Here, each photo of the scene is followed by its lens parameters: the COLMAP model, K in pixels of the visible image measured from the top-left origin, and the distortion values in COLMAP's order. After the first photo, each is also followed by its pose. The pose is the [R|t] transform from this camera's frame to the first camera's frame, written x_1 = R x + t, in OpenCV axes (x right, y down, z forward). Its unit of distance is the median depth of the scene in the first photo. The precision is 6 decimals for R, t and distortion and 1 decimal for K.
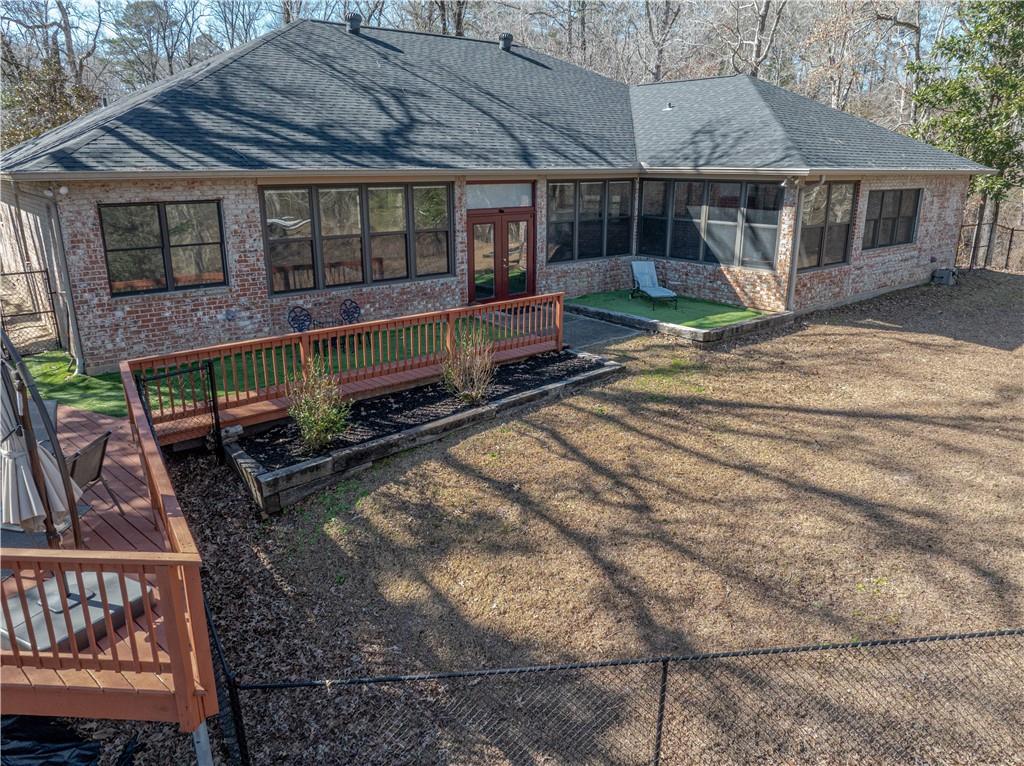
lens RADIAL K [[714.8, 0, 512.7], [0, 714.8, 378.1], [0, 0, 1]] dist [-0.035805, 0.000716]
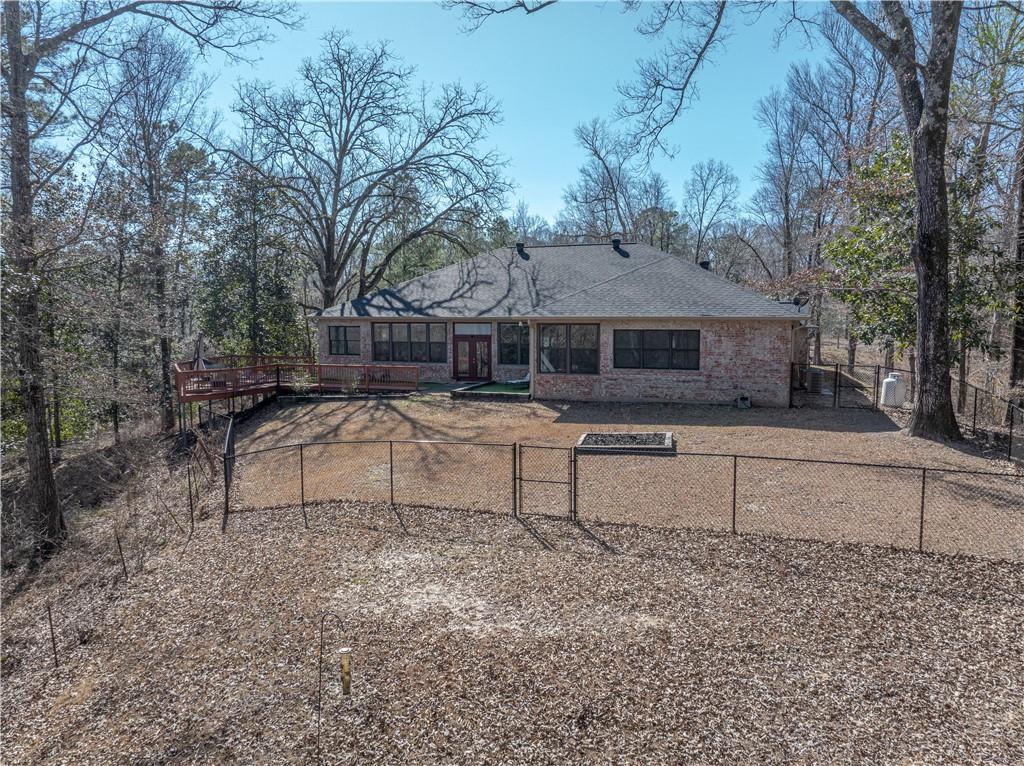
lens RADIAL K [[714.8, 0, 511.0], [0, 714.8, 381.7], [0, 0, 1]] dist [-0.035805, 0.000716]
pose [[0.510397, 0.080182, -0.856193, 2.824210], [-0.241576, 0.968919, -0.053270, -0.027123], [0.825310, 0.234024, 0.513903, 0.060842]]
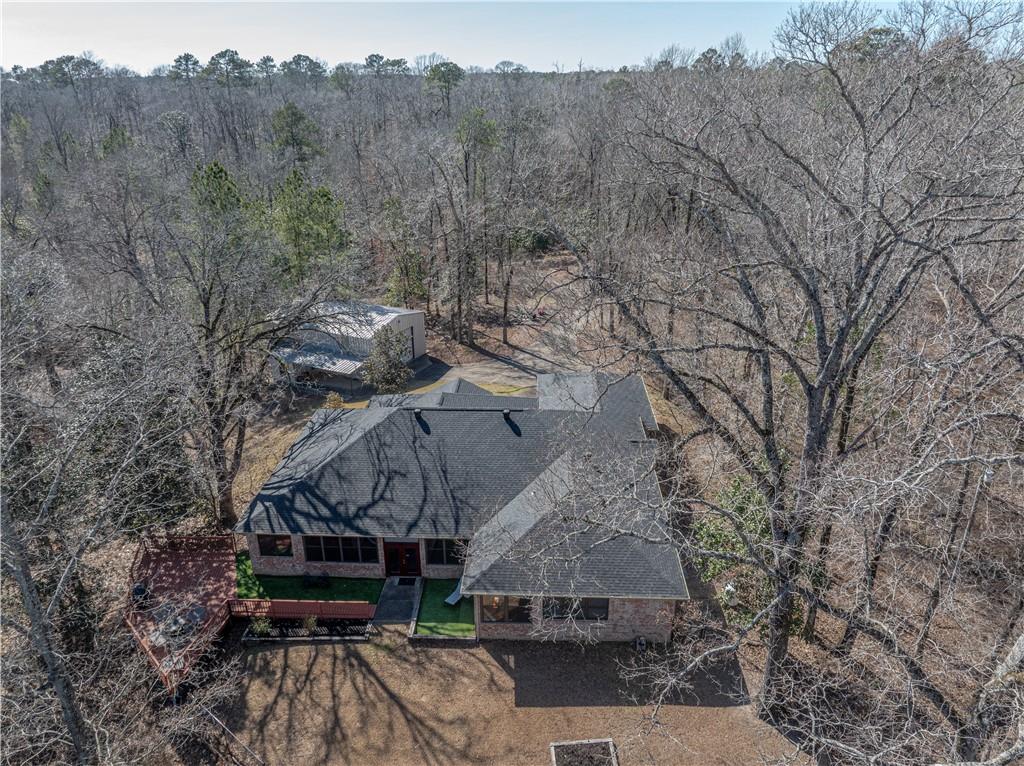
lens RADIAL K [[714.8, 0, 511.7], [0, 714.8, 386.6], [0, 0, 1]] dist [-0.035805, 0.000716]
pose [[0.745044, 0.248483, -0.619004, 2.480582], [-0.185252, 0.968596, 0.165844, -1.860278], [0.640774, -0.008889, 0.767678, -0.943098]]
